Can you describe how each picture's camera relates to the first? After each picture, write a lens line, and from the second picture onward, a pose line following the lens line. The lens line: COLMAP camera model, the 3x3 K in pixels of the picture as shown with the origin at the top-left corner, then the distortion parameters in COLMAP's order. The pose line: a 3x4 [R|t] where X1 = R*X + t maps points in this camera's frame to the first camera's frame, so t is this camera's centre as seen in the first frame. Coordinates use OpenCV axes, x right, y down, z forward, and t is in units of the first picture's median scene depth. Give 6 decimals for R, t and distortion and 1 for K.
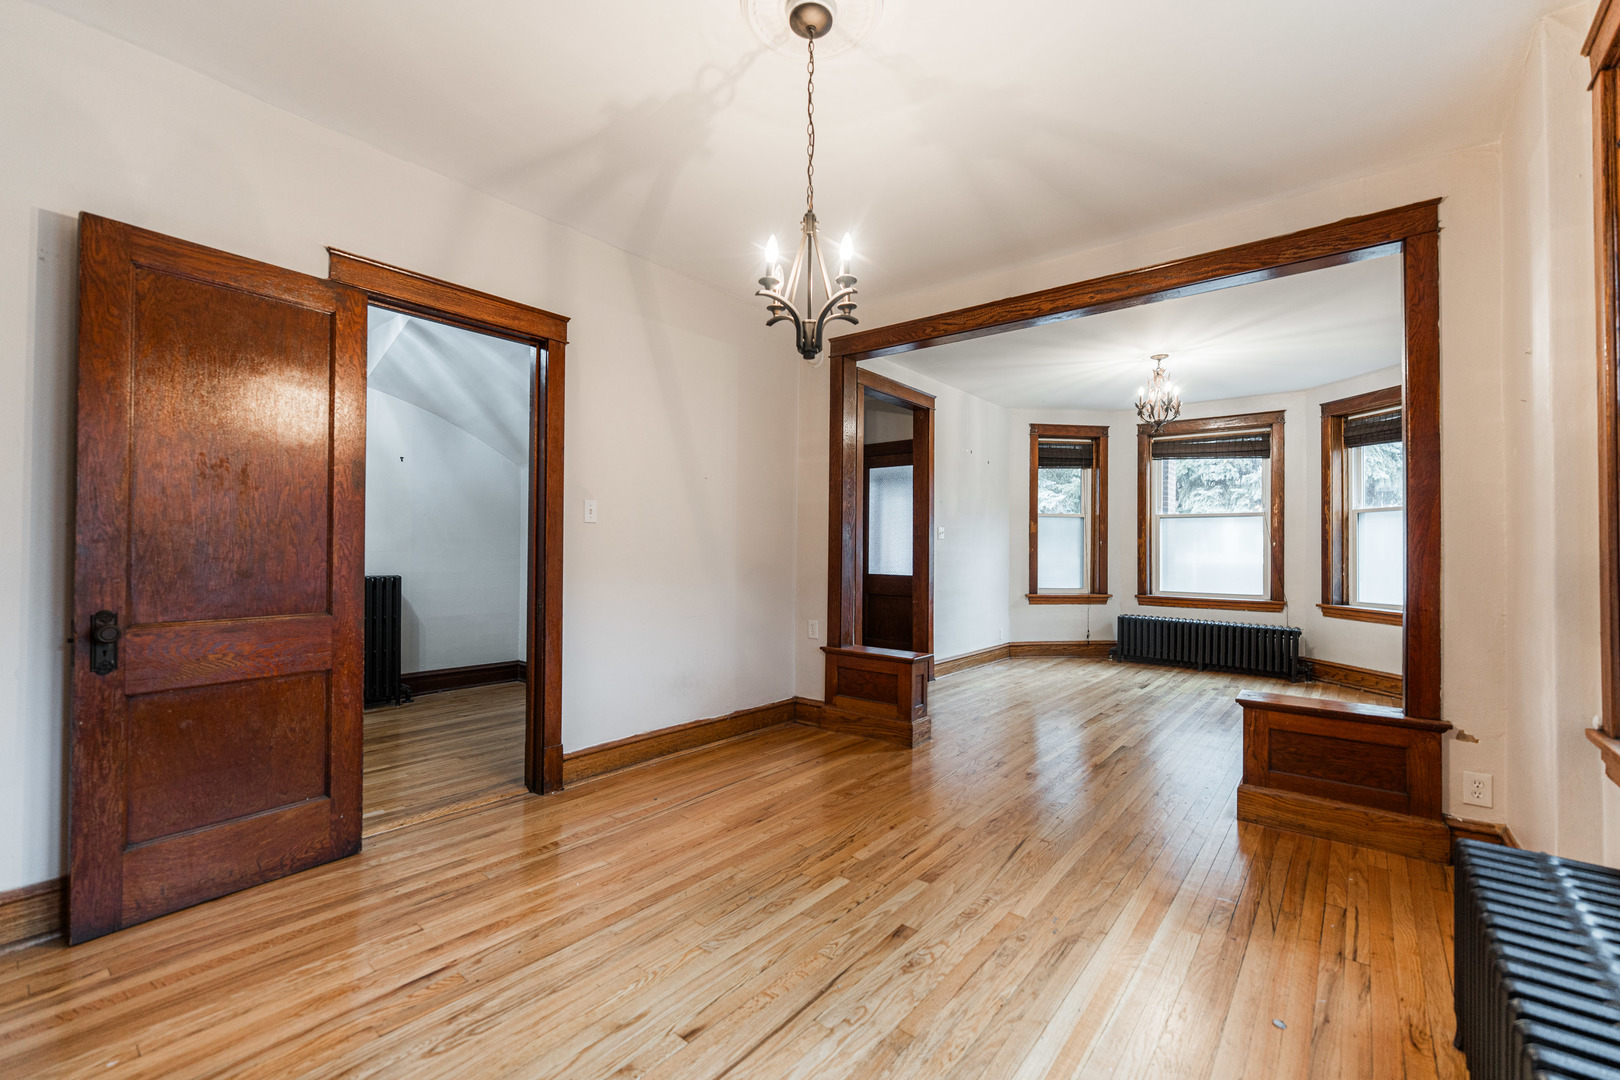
lens RADIAL K [[683.1, 0, 793.5], [0, 683.1, 540.5], [0, 0, 1]] dist [0.000250, -0.000142]
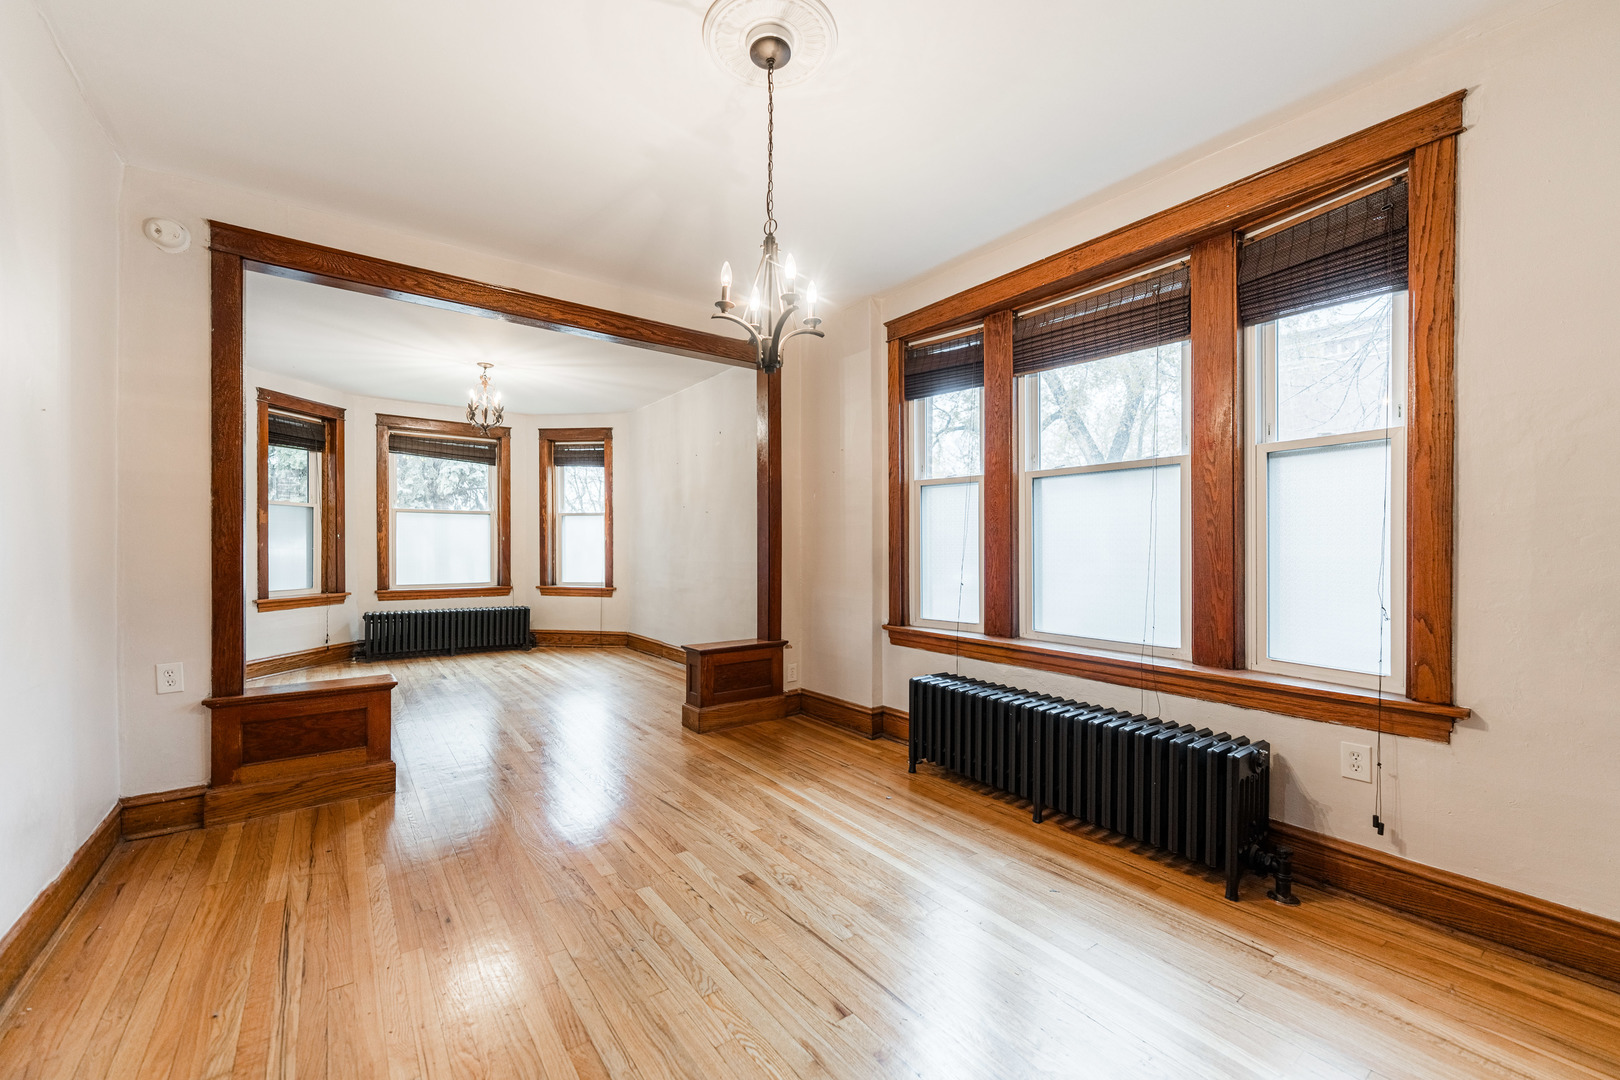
lens RADIAL K [[653.4, 0, 820.3], [0, 653.4, 549.2], [0, 0, 1]] dist [0.001350, 0.000079]
pose [[0.231171, -0.013314, 0.972822, -0.284873], [-0.012895, 0.999777, 0.016747, -0.002801], [-0.972828, -0.016416, 0.230947, 0.202918]]
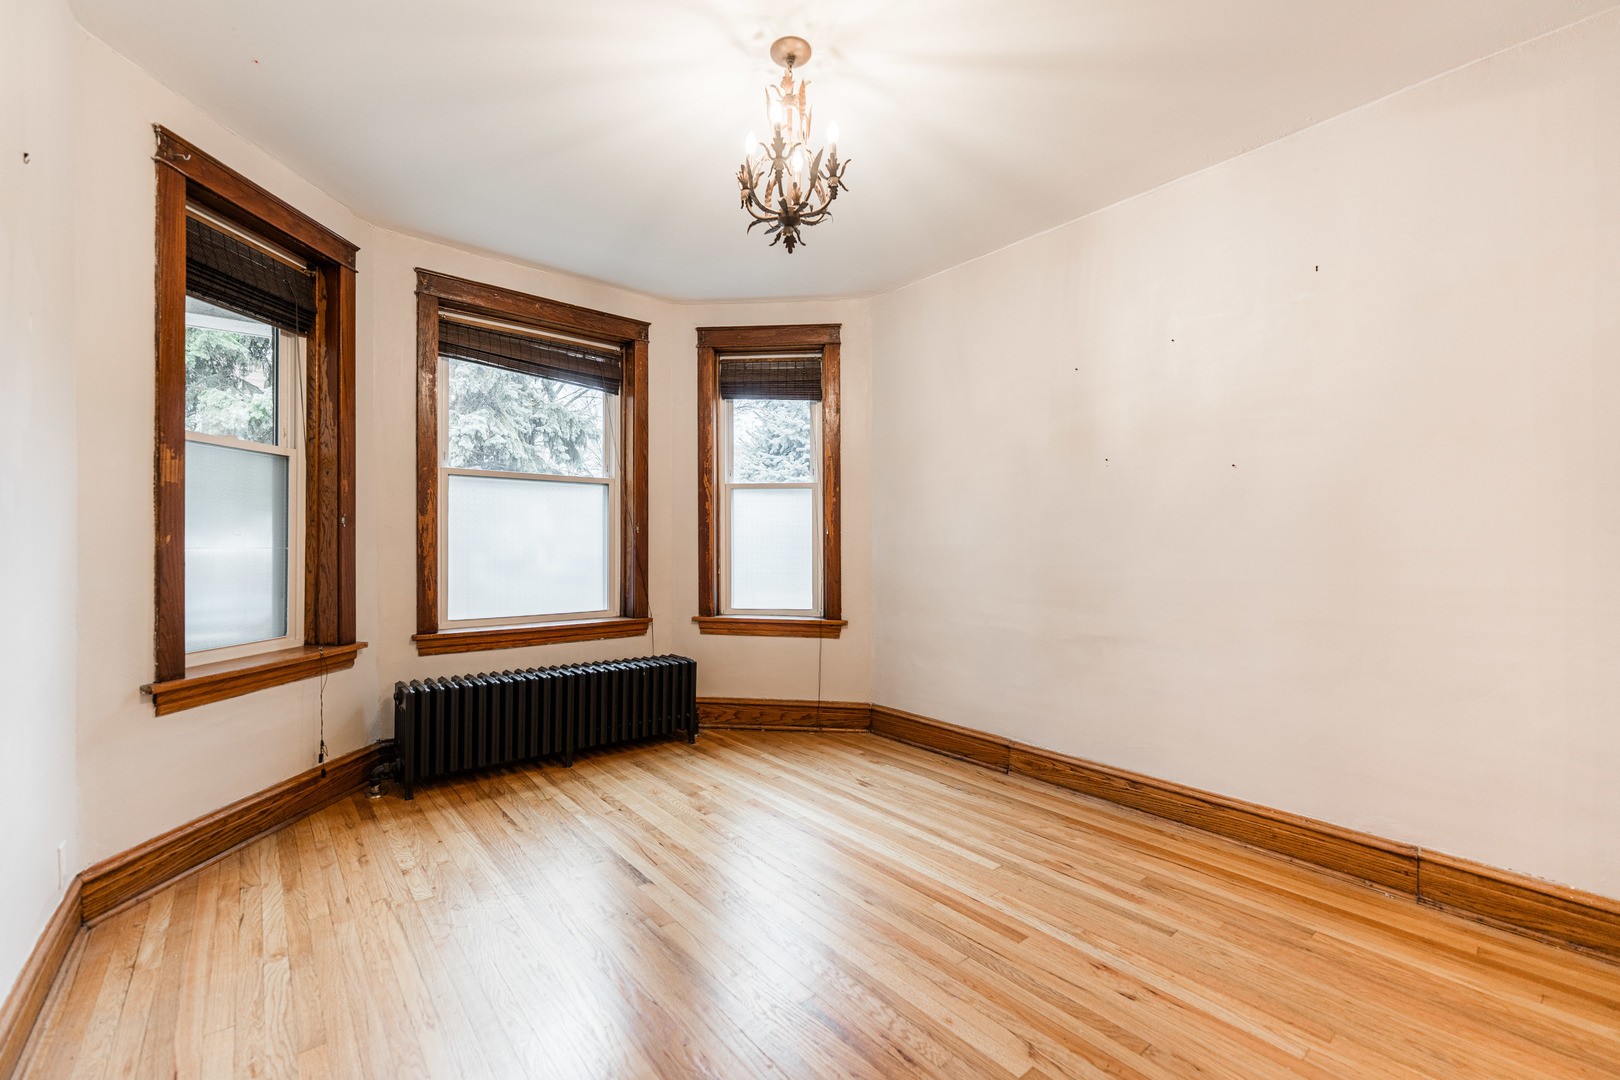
lens RADIAL K [[670.6, 0, 792.8], [0, 670.6, 542.8], [0, 0, 1]] dist [-0.000165, 0.000032]
pose [[0.198189, -0.006702, 0.980141, 0.121135], [-0.013269, 0.999867, 0.009520, 0.009934], [-0.980074, -0.014892, 0.198074, 0.750533]]
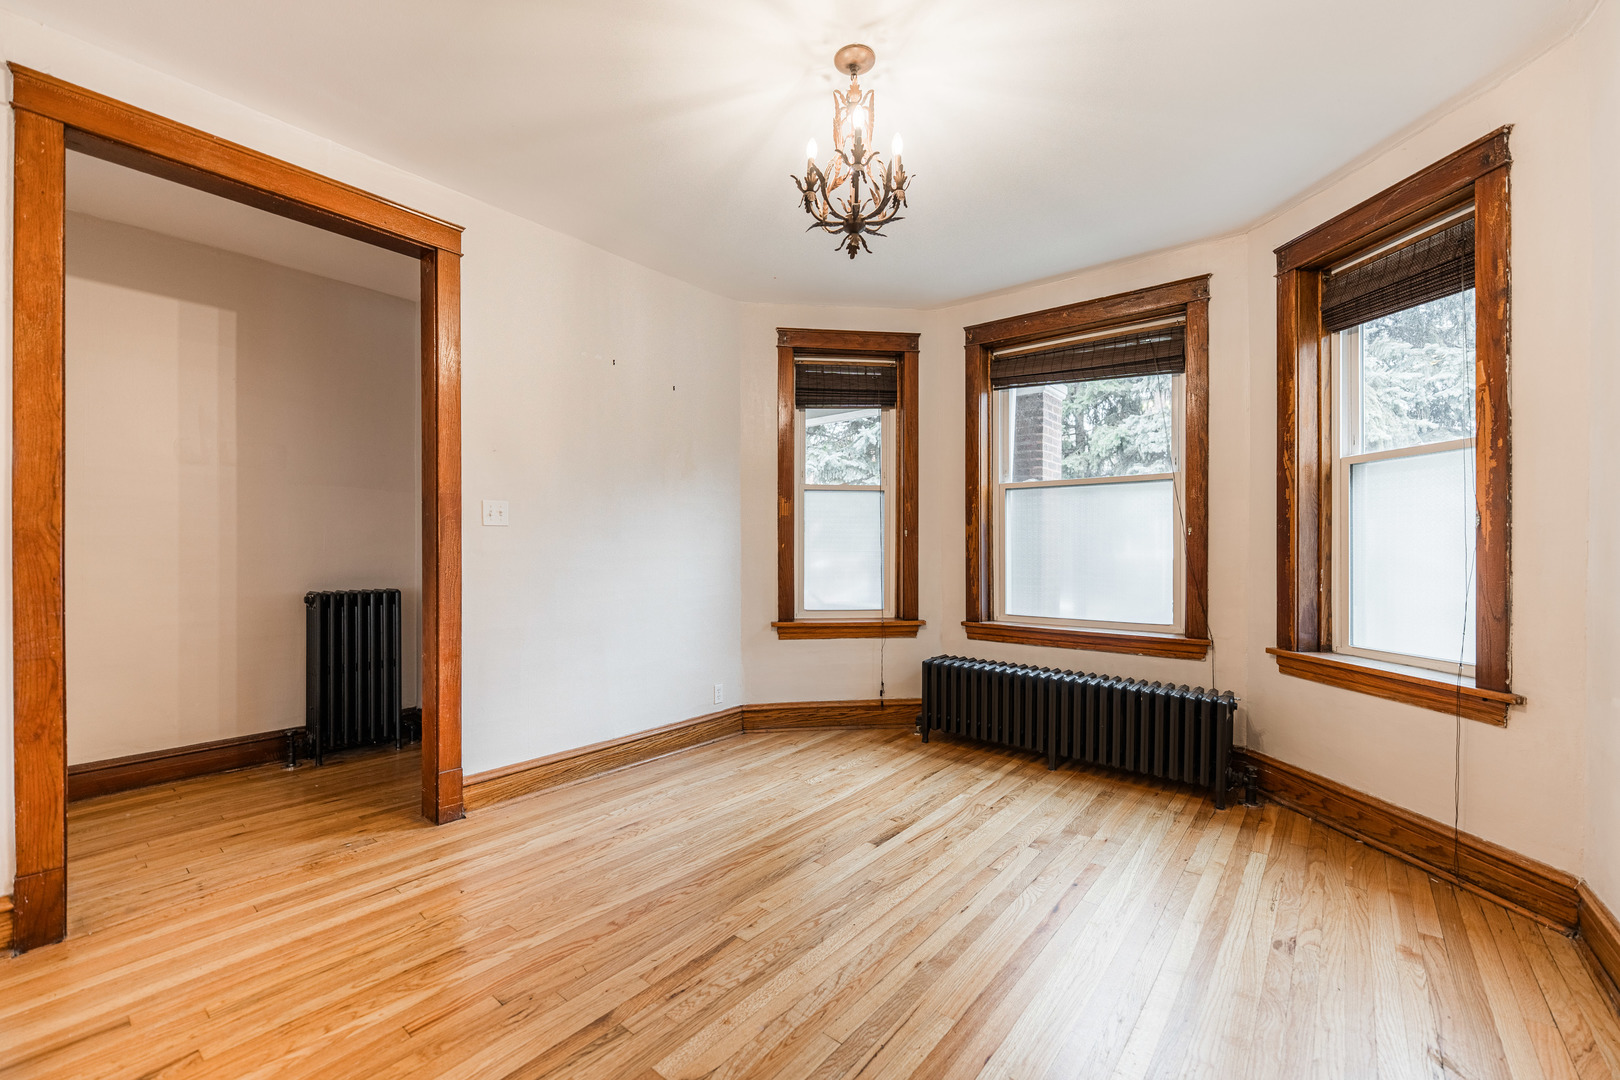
lens RADIAL K [[663.9, 0, 783.1], [0, 663.9, 548.0], [0, 0, 1]] dist [0.001462, -0.000172]
pose [[0.999891, -0.007423, -0.012765, 0.404849], [0.007560, 0.999914, 0.010697, 0.010907], [0.012684, -0.010793, 0.999861, 0.493367]]
